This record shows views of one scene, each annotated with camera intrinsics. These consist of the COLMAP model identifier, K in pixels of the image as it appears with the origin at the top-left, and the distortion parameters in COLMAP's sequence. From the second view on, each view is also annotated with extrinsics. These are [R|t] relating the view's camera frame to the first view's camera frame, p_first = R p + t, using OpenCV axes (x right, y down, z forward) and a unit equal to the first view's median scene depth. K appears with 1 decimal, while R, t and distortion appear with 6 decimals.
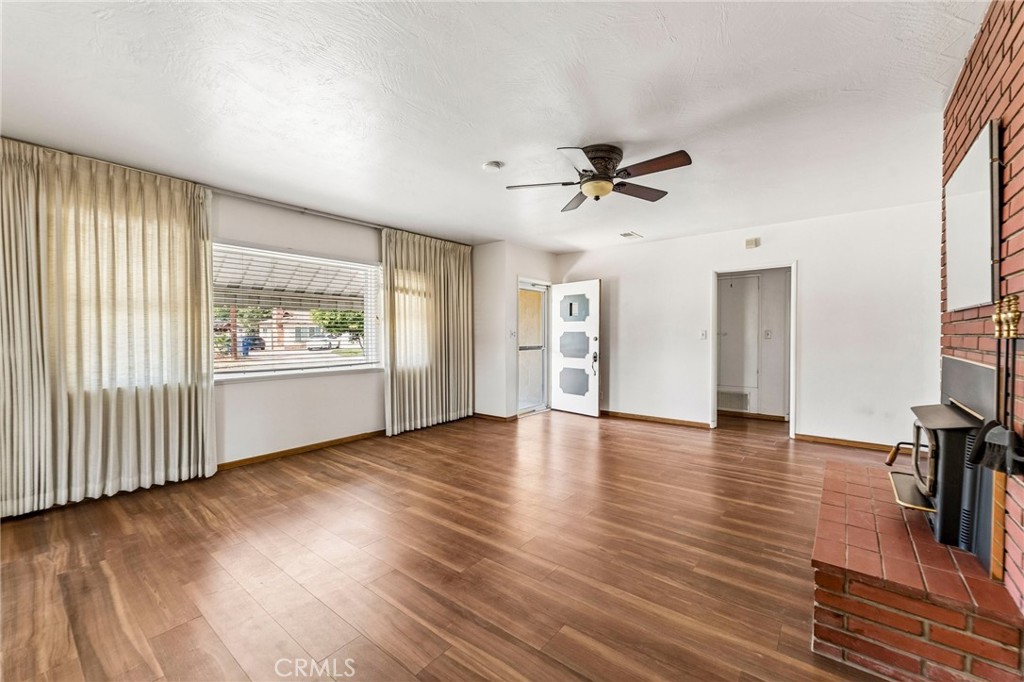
lens RADIAL K [[411.9, 0, 513.4], [0, 411.9, 343.1], [0, 0, 1]] dist [0.001064, -0.000773]
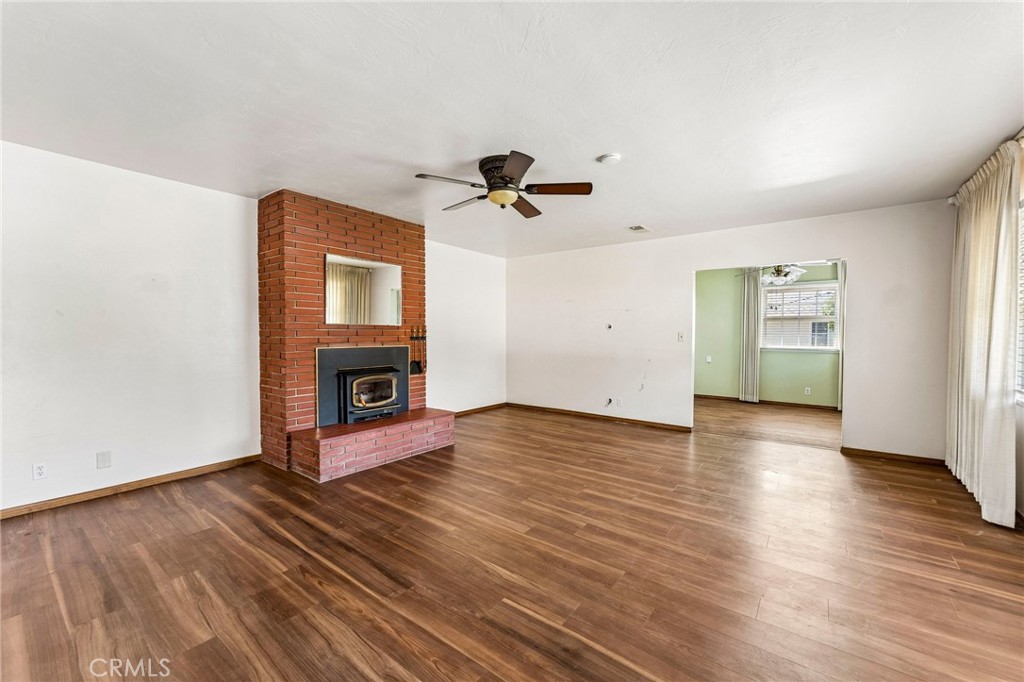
lens RADIAL K [[411.9, 0, 509.6], [0, 411.9, 338.7], [0, 0, 1]] dist [0.001064, -0.000773]
pose [[-0.999794, 0.001903, -0.020191, 0.159495], [0.001149, 0.999303, 0.037308, -0.042447], [0.020248, 0.037277, -0.999100, 1.577833]]
